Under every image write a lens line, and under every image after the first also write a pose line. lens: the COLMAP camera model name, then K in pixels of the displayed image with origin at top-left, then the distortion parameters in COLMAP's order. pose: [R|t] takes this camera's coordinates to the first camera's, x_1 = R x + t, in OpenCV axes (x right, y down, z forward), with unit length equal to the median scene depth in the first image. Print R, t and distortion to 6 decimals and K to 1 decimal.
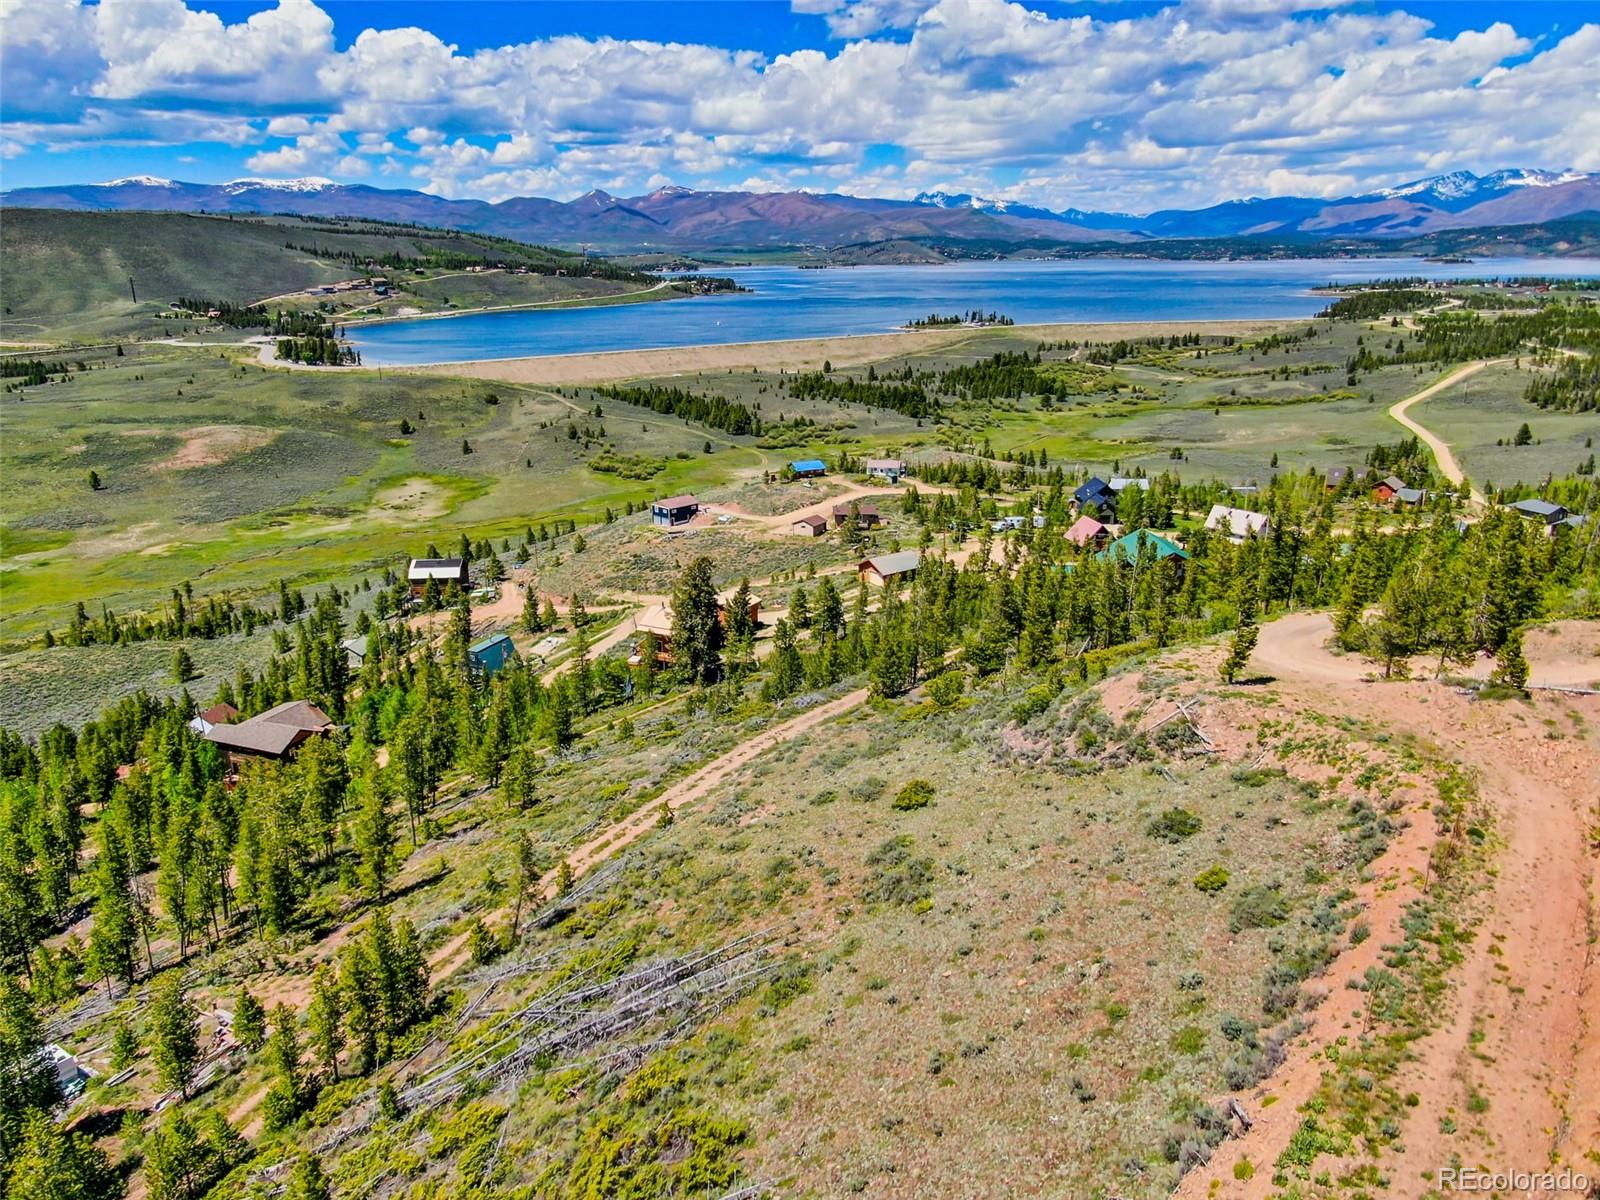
lens RADIAL K [[1151.5, 0, 804.8], [0, 1151.5, 602.7], [0, 0, 1]] dist [-0.012180, 0.037395]
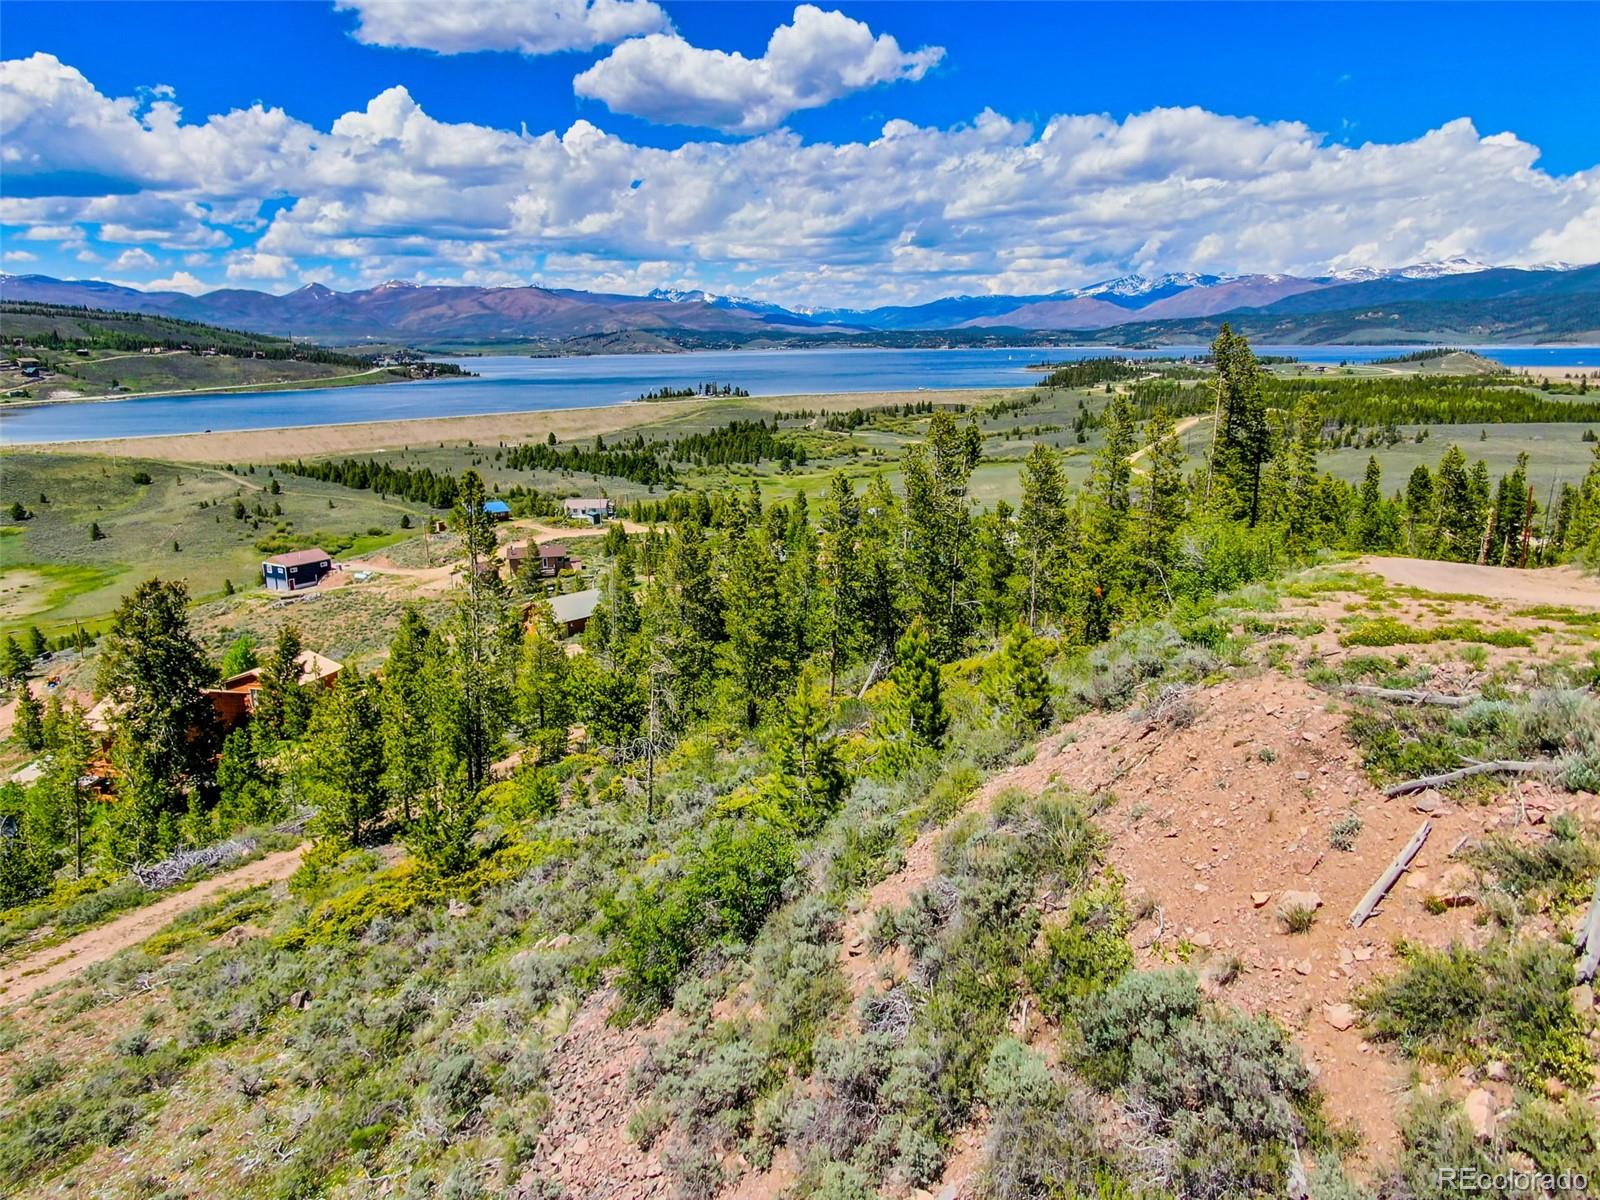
lens RADIAL K [[1151.5, 0, 794.8], [0, 1151.5, 604.5], [0, 0, 1]] dist [-0.012180, 0.037395]
pose [[0.977647, -0.052343, 0.203635, 0.018159], [0.067680, 0.995312, -0.069094, 0.005616], [-0.199064, 0.081331, 0.976606, 0.082613]]
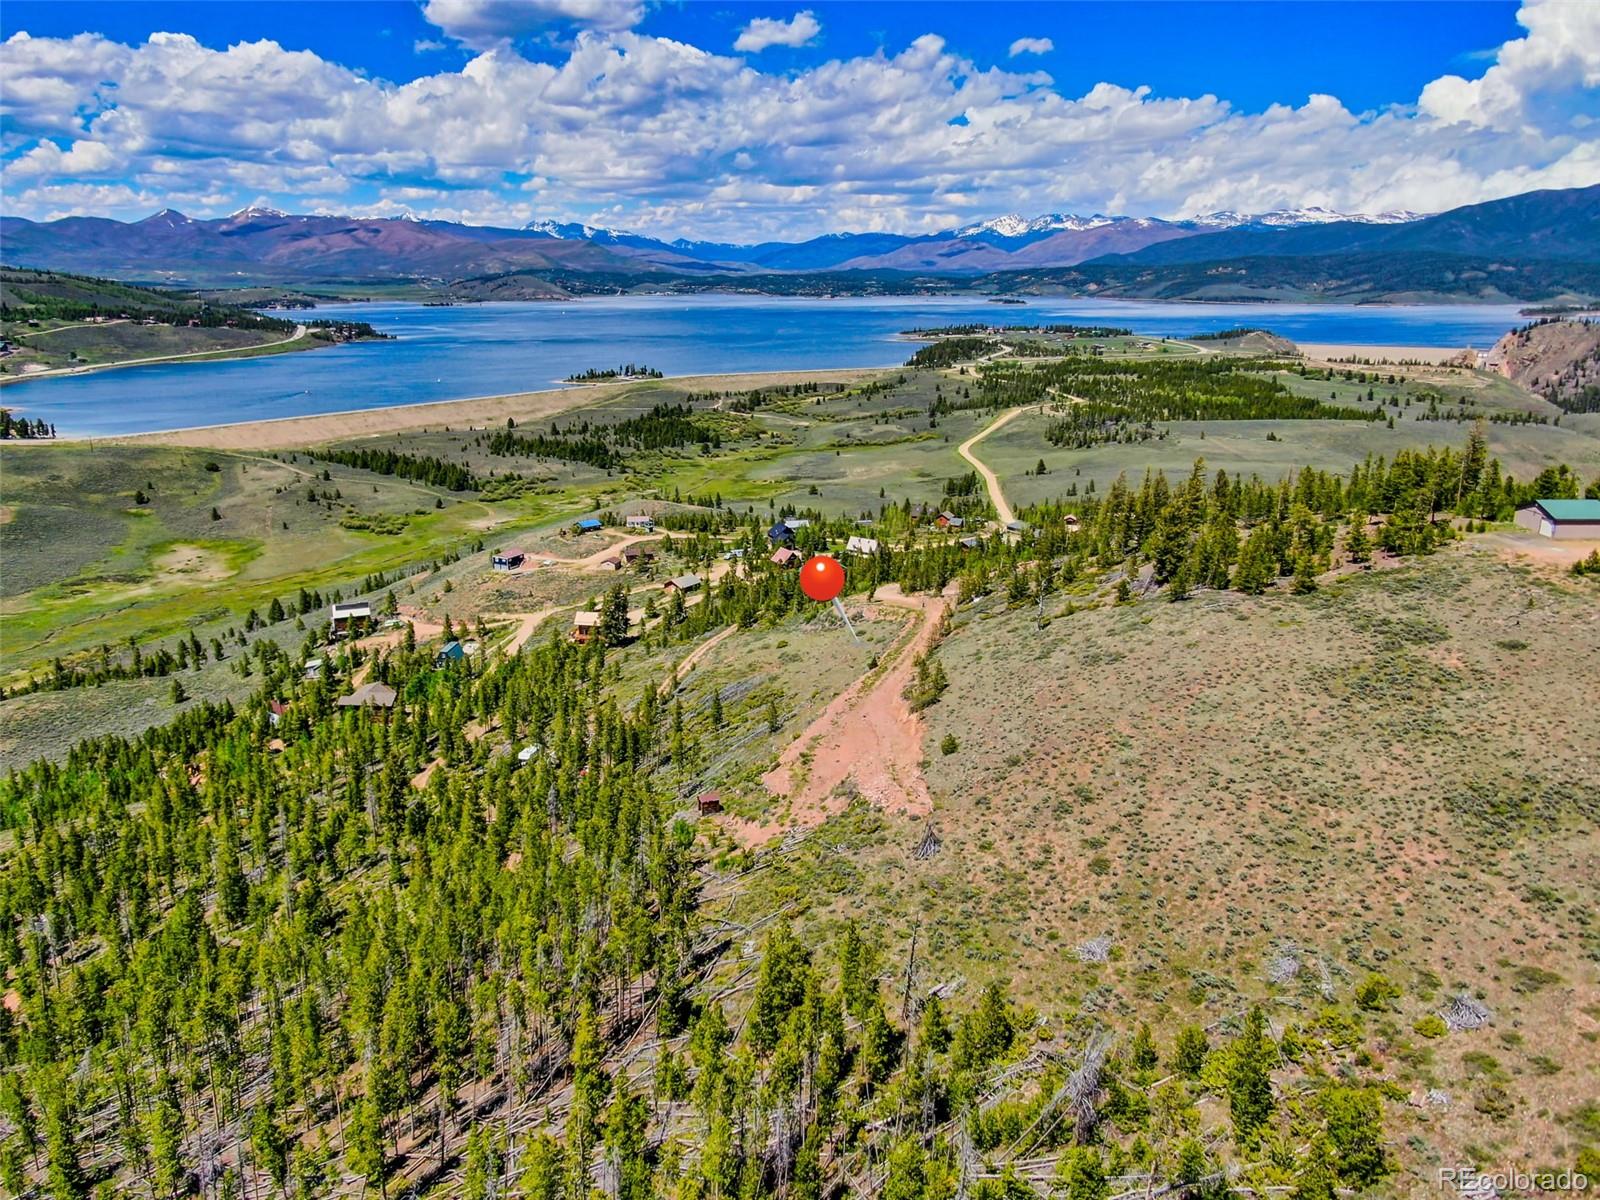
lens RADIAL K [[1151.5, 0, 816.1], [0, 1151.5, 608.1], [0, 0, 1]] dist [-0.012180, 0.037395]
pose [[0.946370, -0.078741, 0.313344, -0.078659], [0.083946, 0.996465, -0.003132, 0.007822], [-0.311990, 0.029268, 0.949635, -0.202353]]
